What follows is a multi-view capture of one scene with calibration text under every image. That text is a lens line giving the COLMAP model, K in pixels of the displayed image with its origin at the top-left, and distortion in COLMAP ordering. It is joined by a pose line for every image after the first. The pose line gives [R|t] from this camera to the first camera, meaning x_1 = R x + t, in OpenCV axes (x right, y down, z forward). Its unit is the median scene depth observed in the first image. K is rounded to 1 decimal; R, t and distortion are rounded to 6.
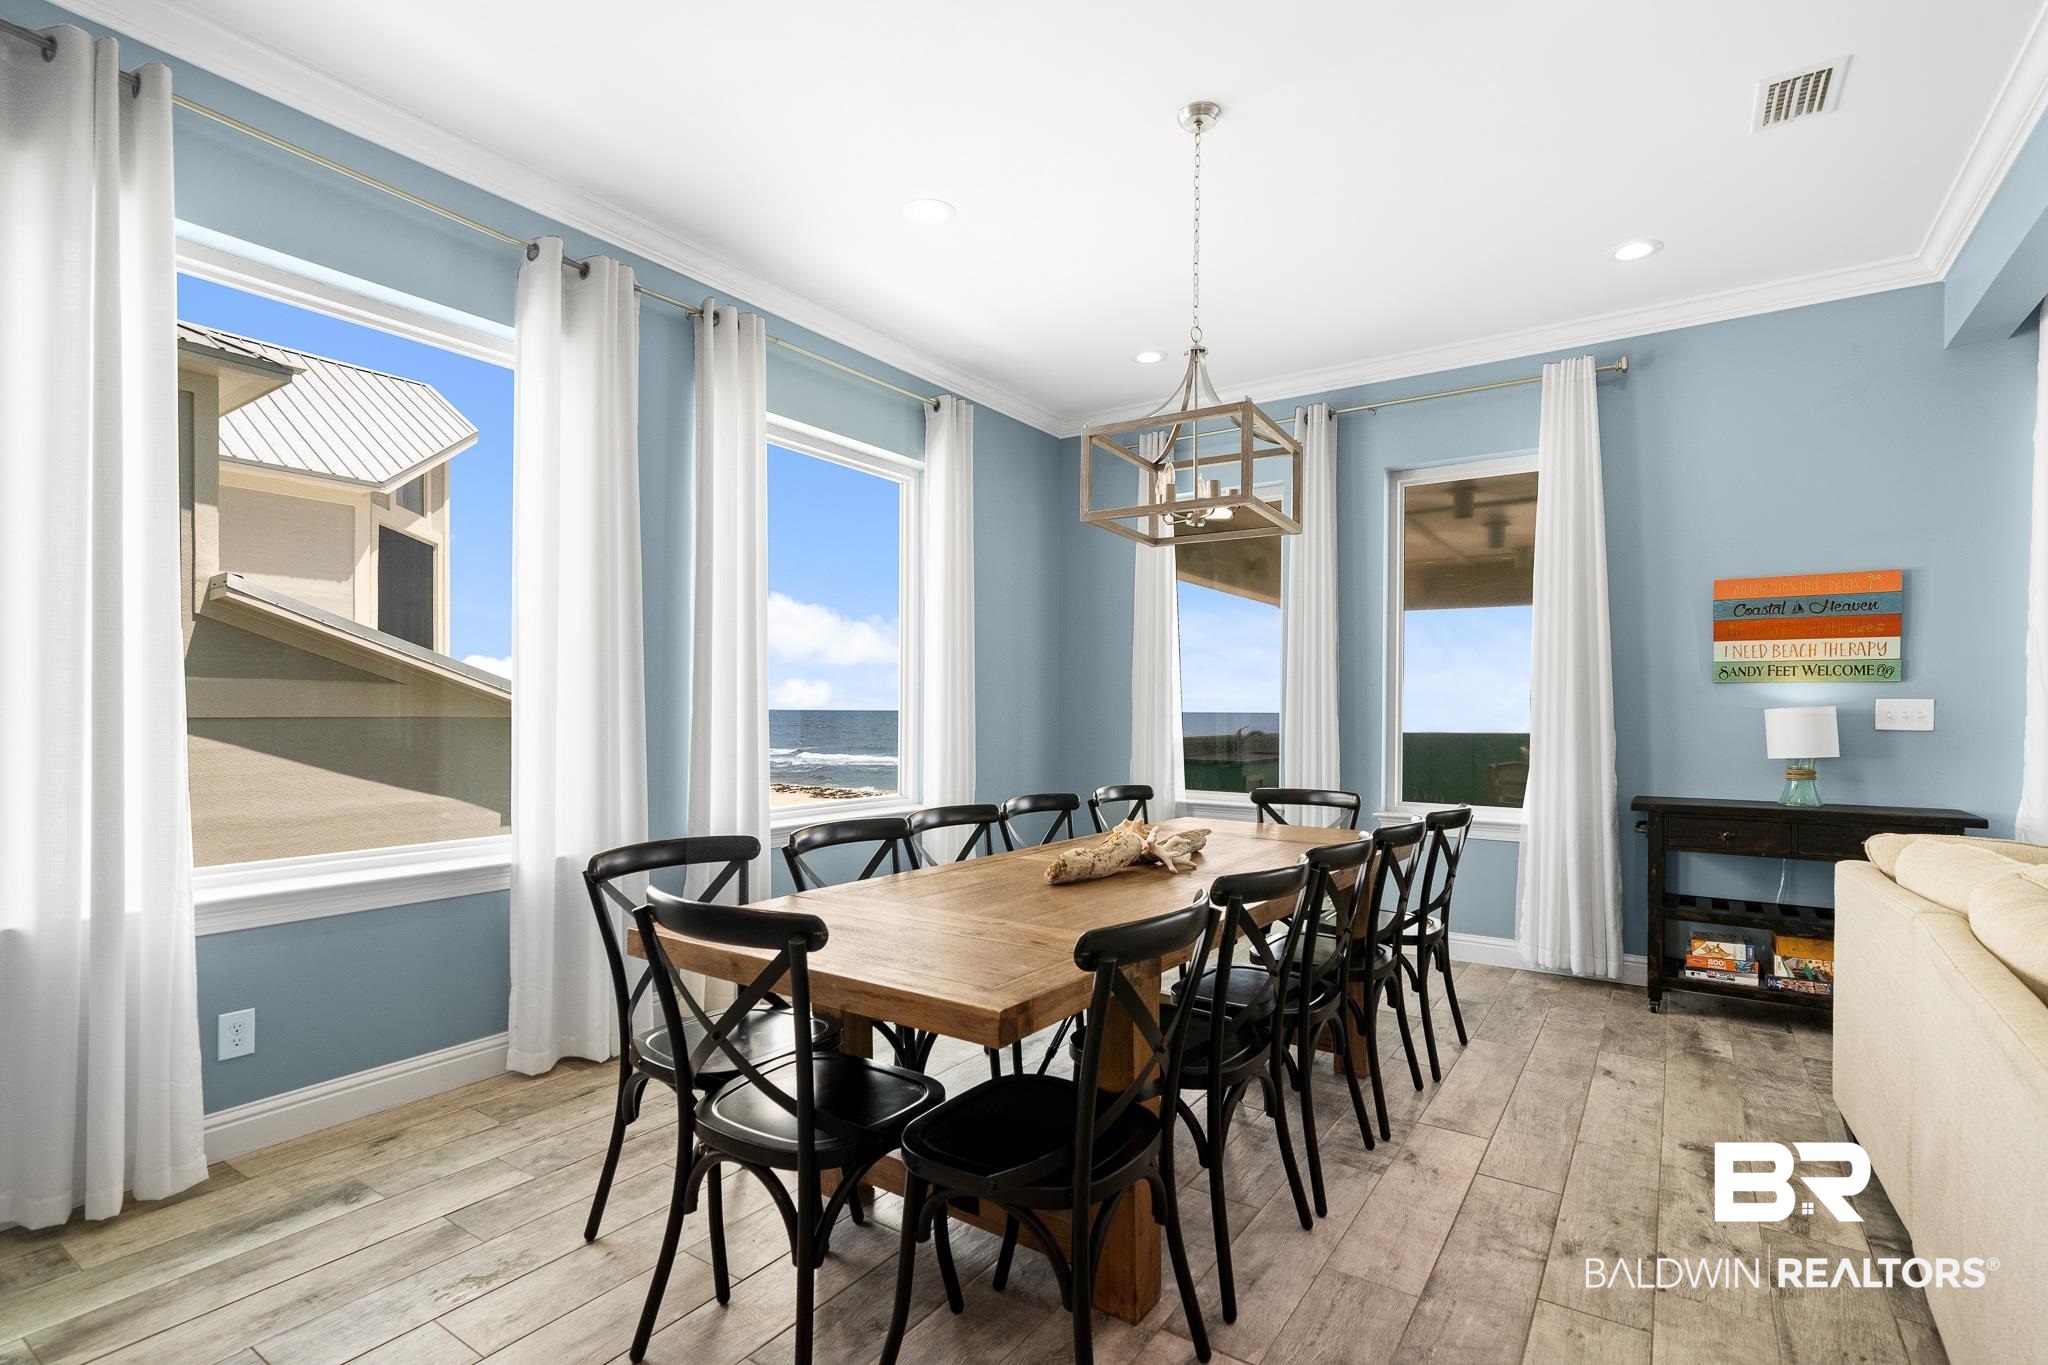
lens RADIAL K [[963.0, 0, 1034.7], [0, 963.0, 723.6], [0, 0, 1]] dist [-0.003325, 0.002959]
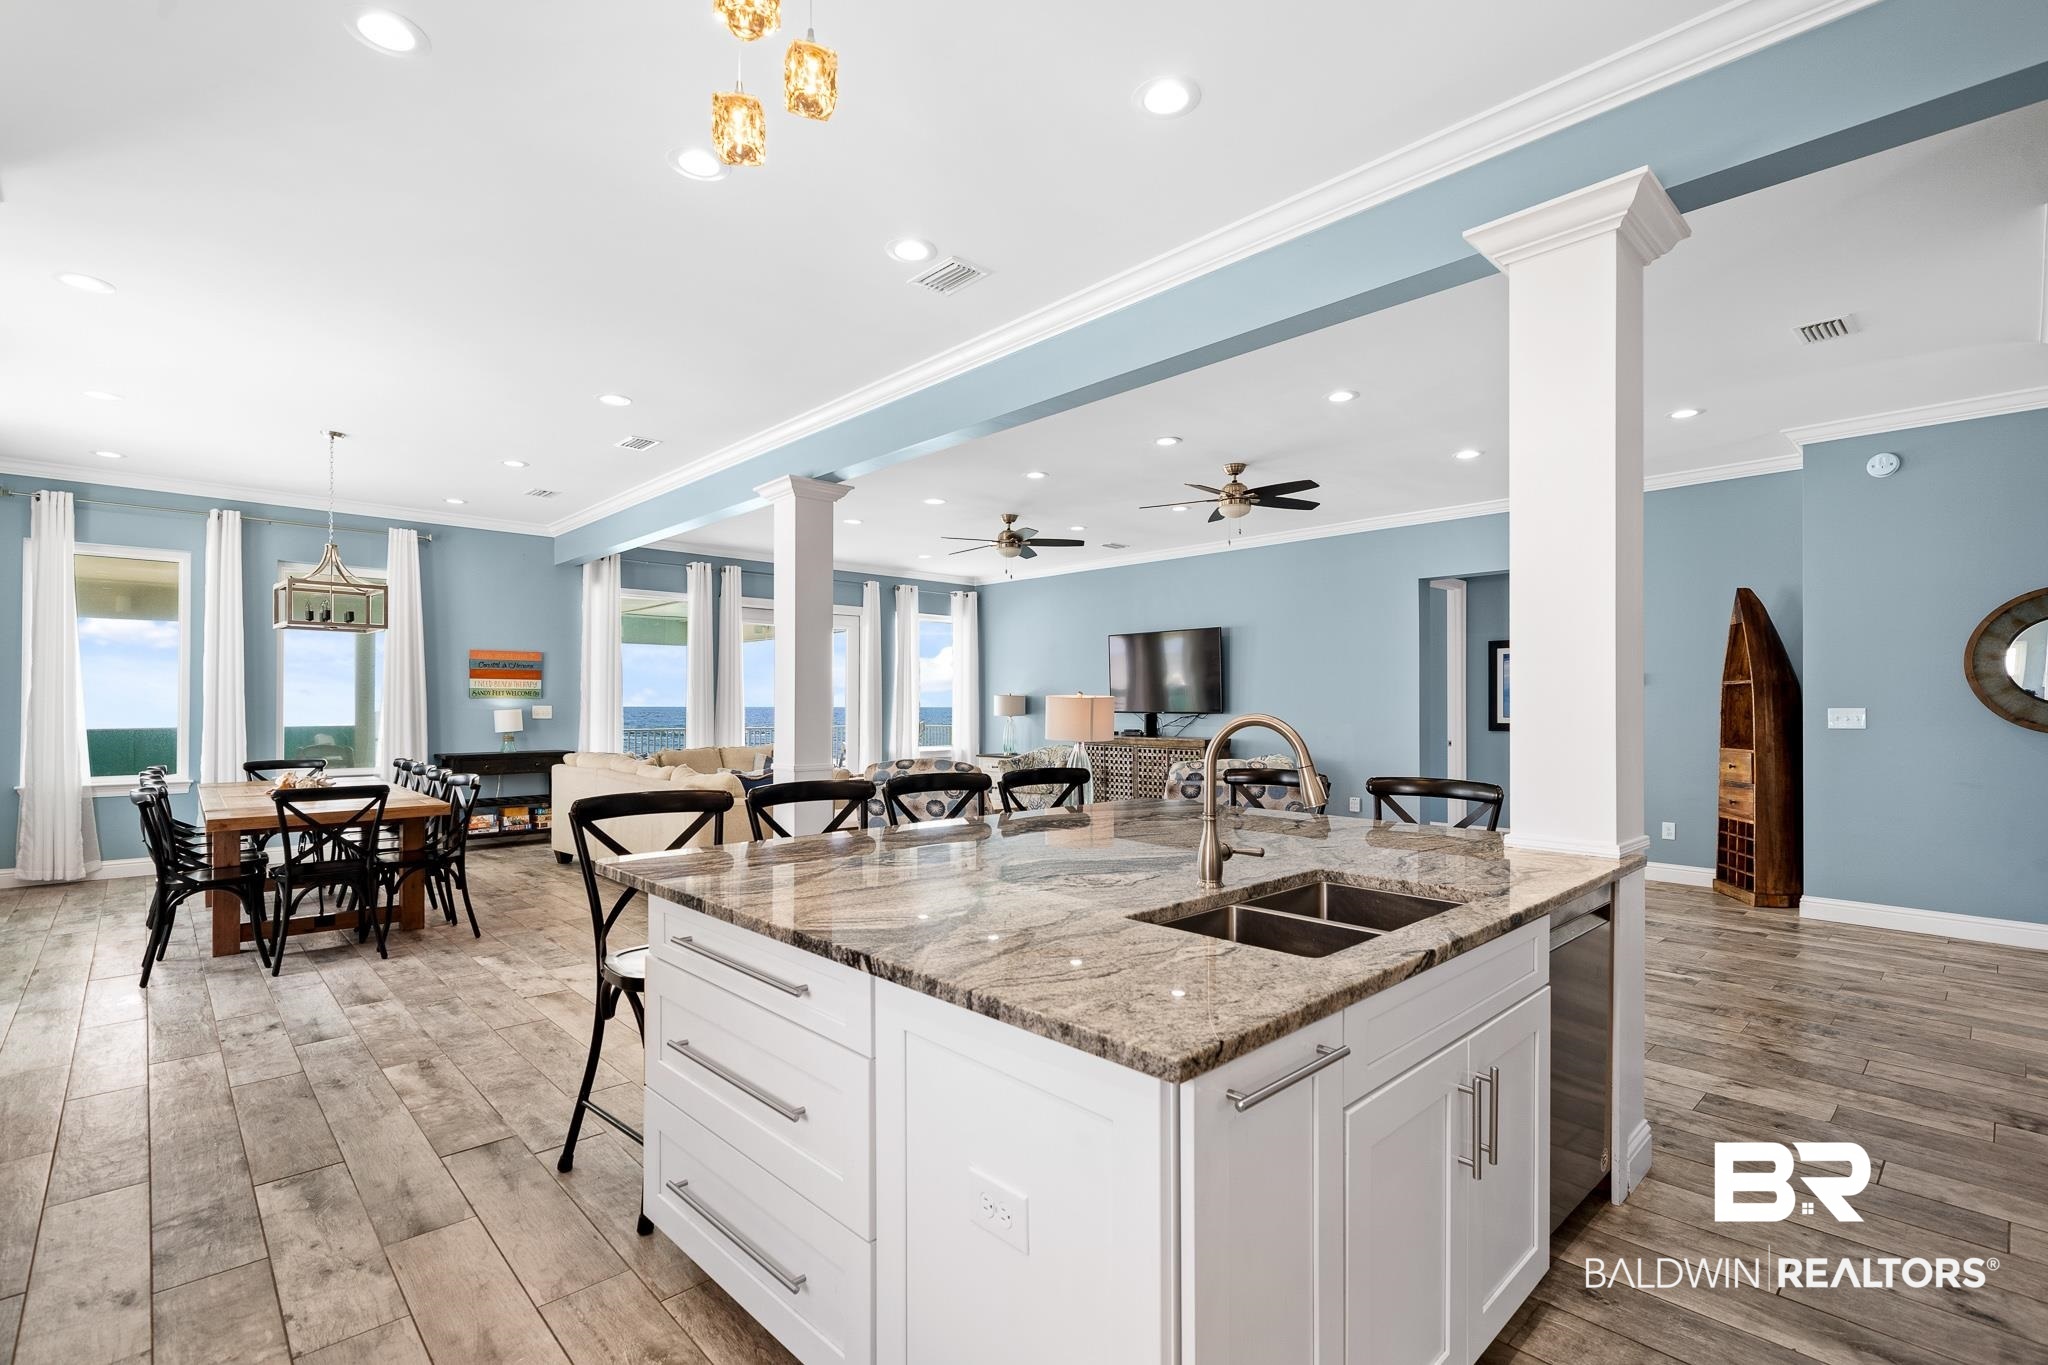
lens RADIAL K [[936.0, 0, 1031.5], [0, 936.0, 692.1], [0, 0, 1]] dist [0.003856, -0.001416]
pose [[0.221763, 0.006567, 0.975078, -1.077804], [0.007320, 0.999938, -0.008399, -0.029640], [-0.975073, 0.009000, 0.221701, -0.694234]]
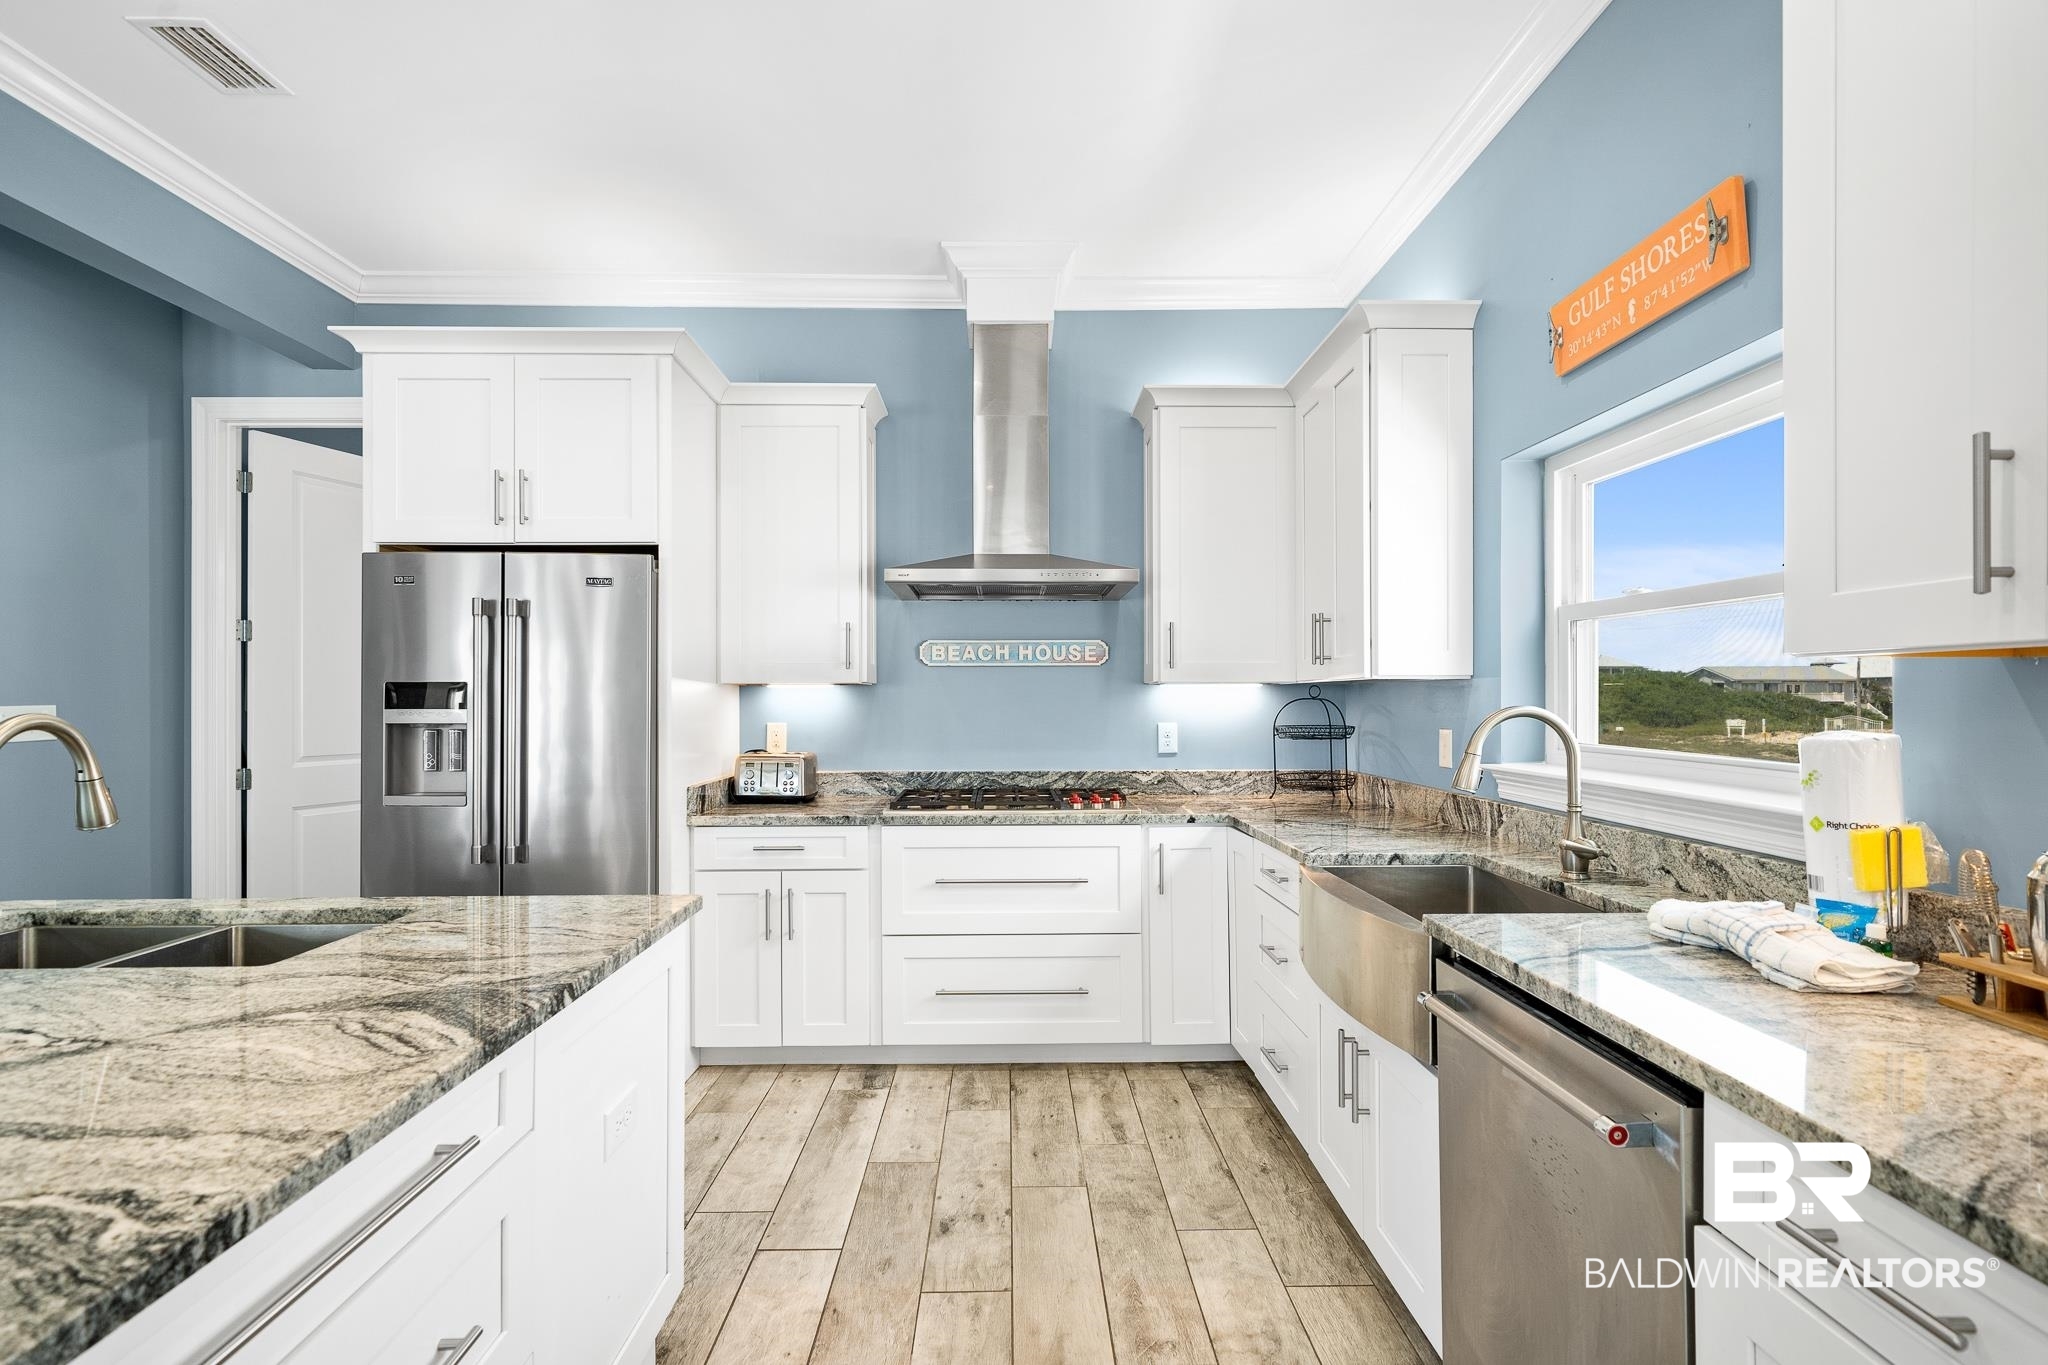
lens RADIAL K [[936.0, 0, 1021.4], [0, 936.0, 692.6], [0, 0, 1]] dist [0.003856, -0.001416]
pose [[-0.822798, -0.003899, -0.568321, -0.665971], [-0.003958, 0.999992, -0.001129, -0.030168], [0.568321, 0.001321, -0.822806, -0.181962]]
